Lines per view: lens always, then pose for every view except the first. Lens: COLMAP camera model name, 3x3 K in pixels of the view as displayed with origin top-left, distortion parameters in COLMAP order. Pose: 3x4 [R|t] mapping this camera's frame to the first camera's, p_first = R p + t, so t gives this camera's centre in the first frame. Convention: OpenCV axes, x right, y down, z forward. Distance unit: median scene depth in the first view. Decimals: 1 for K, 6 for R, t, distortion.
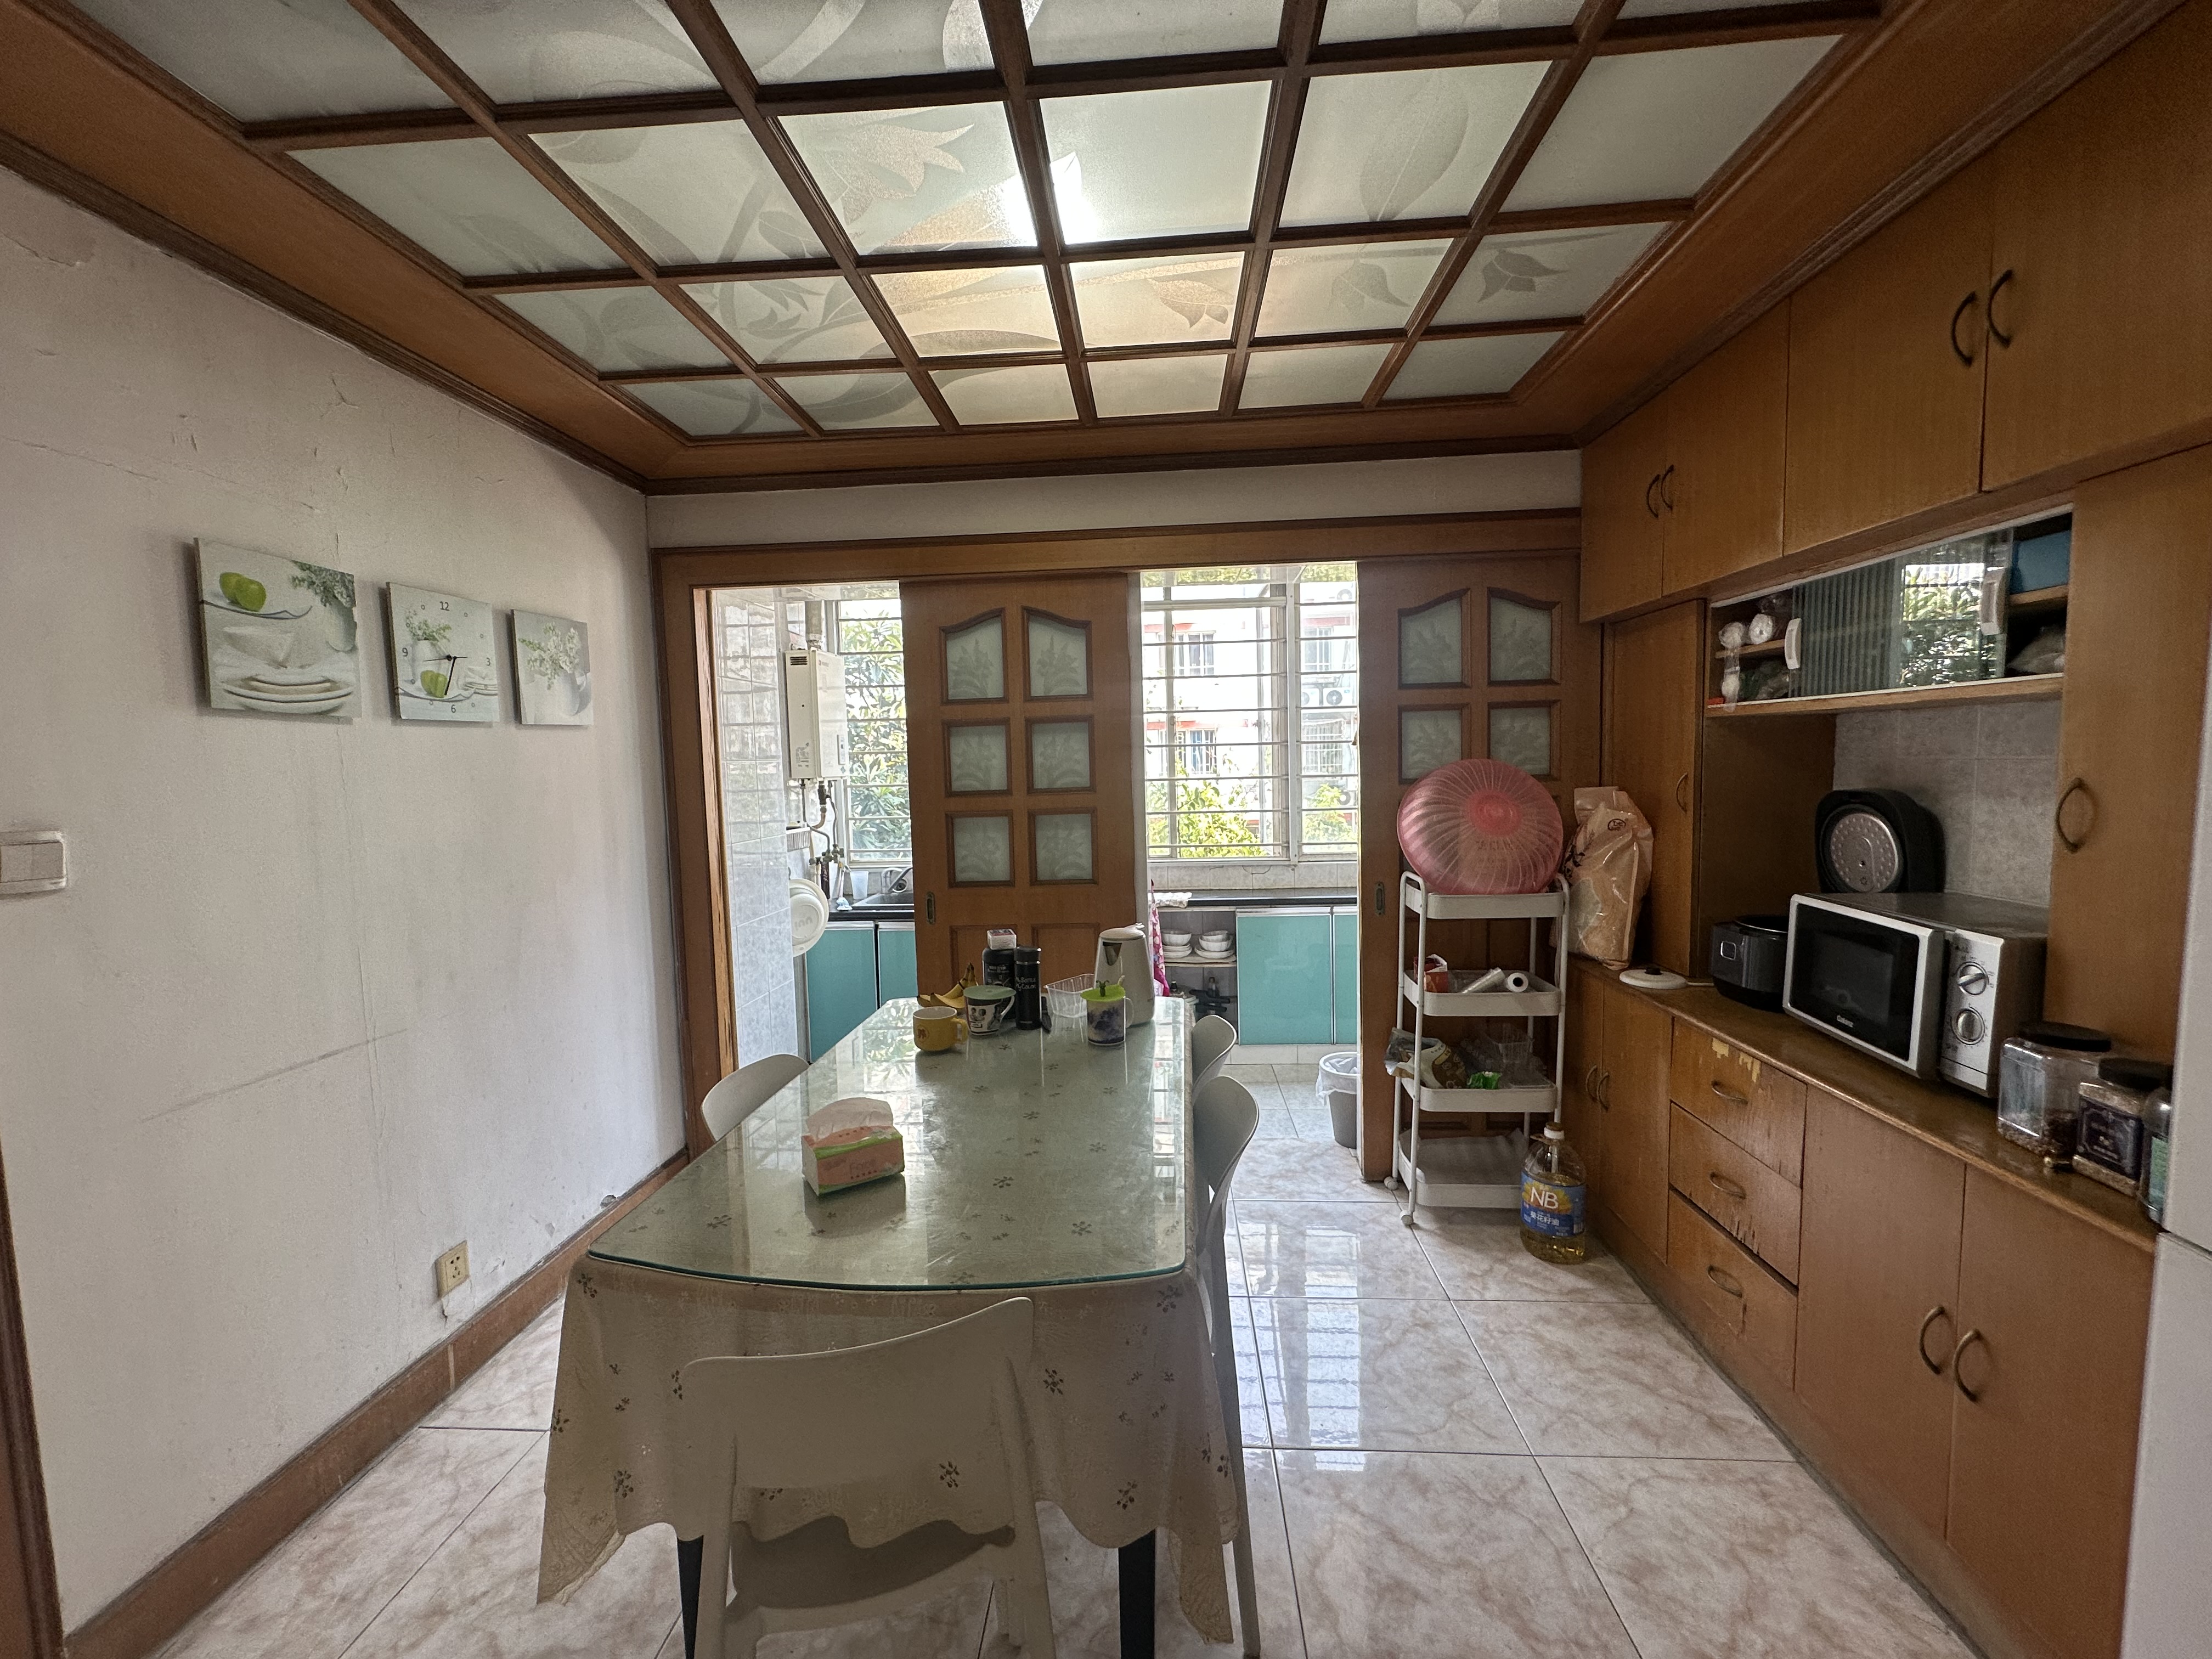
lens RADIAL K [[879.5, 0, 1107.4], [0, 879.5, 829.4], [0, 0, 1]] dist [-0.000911, 0.000561]
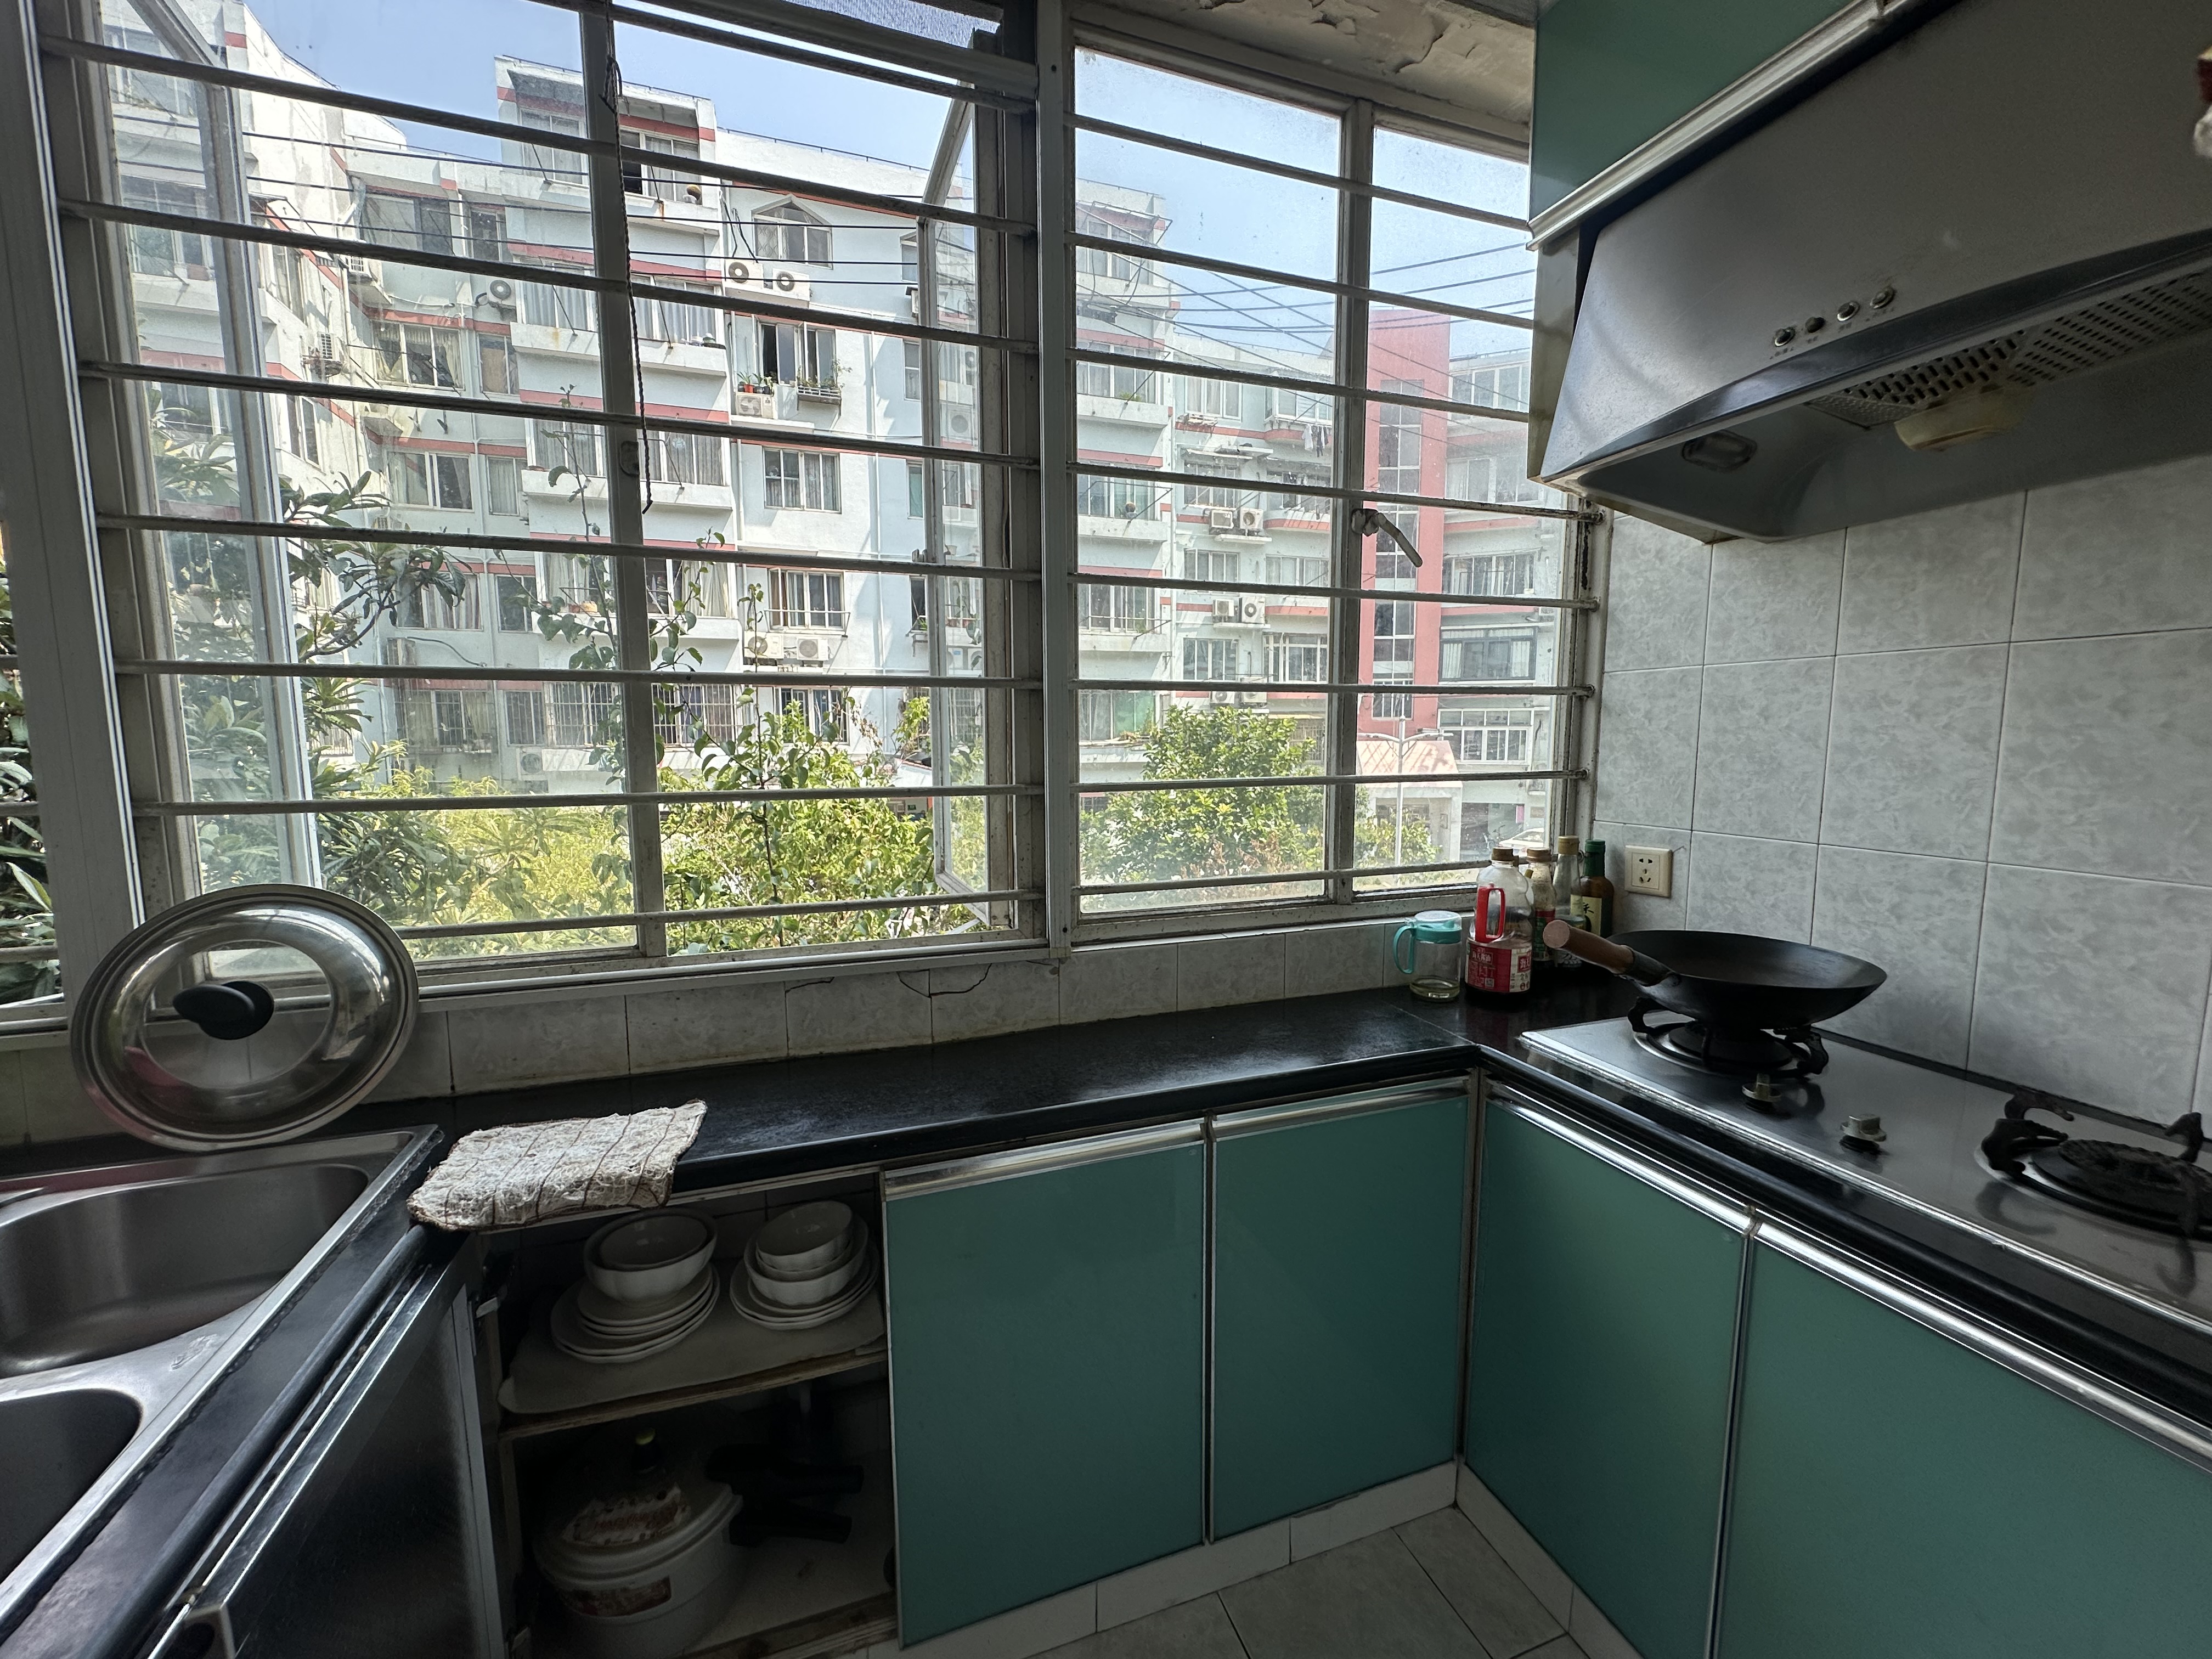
lens RADIAL K [[880.4, 0, 1104.3], [0, 880.4, 828.5], [0, 0, 1]] dist [0.000118, 0.000282]
pose [[0.919741, -0.018975, 0.392066, 0.210726], [0.008189, 0.999541, 0.029165, -0.033589], [-0.392440, -0.023614, 0.919475, 1.442093]]
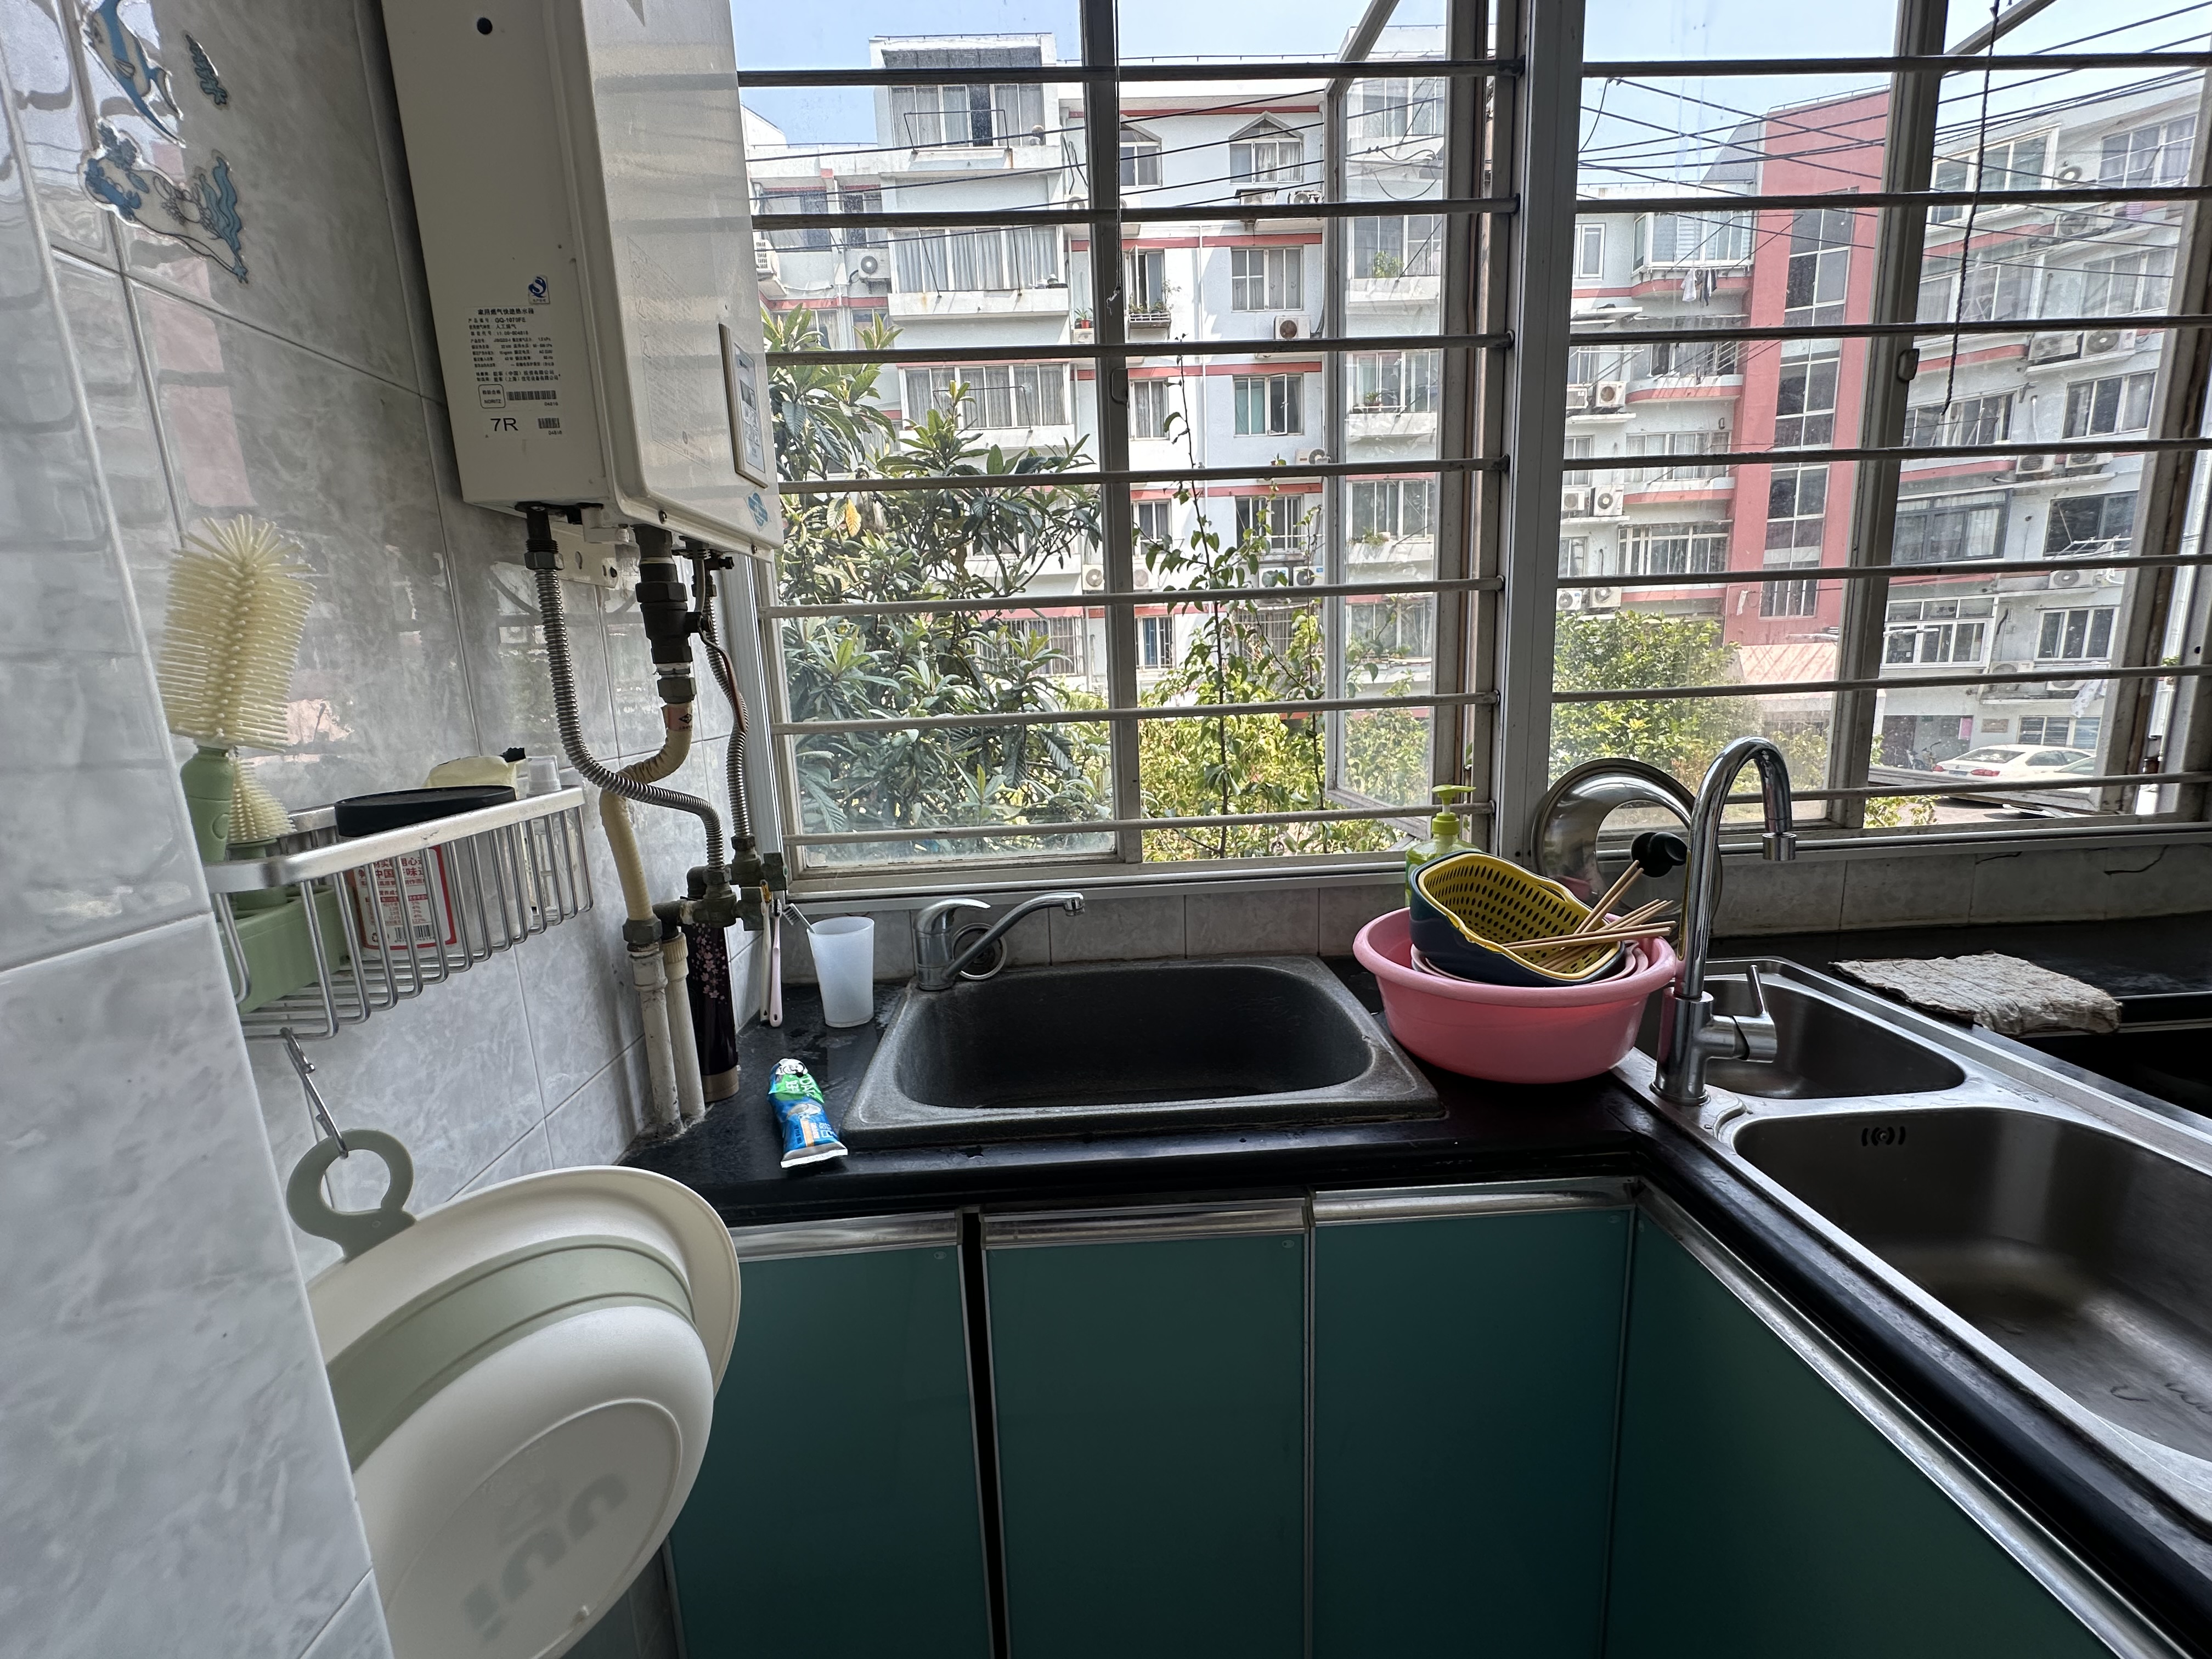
lens RADIAL K [[880.4, 0, 1104.3], [0, 880.4, 828.5], [0, 0, 1]] dist [0.000118, 0.000282]
pose [[0.994135, -0.035552, 0.102135, -0.472833], [0.024420, 0.993825, 0.108240, -0.017900], [-0.105352, -0.105111, 0.988864, 1.507192]]
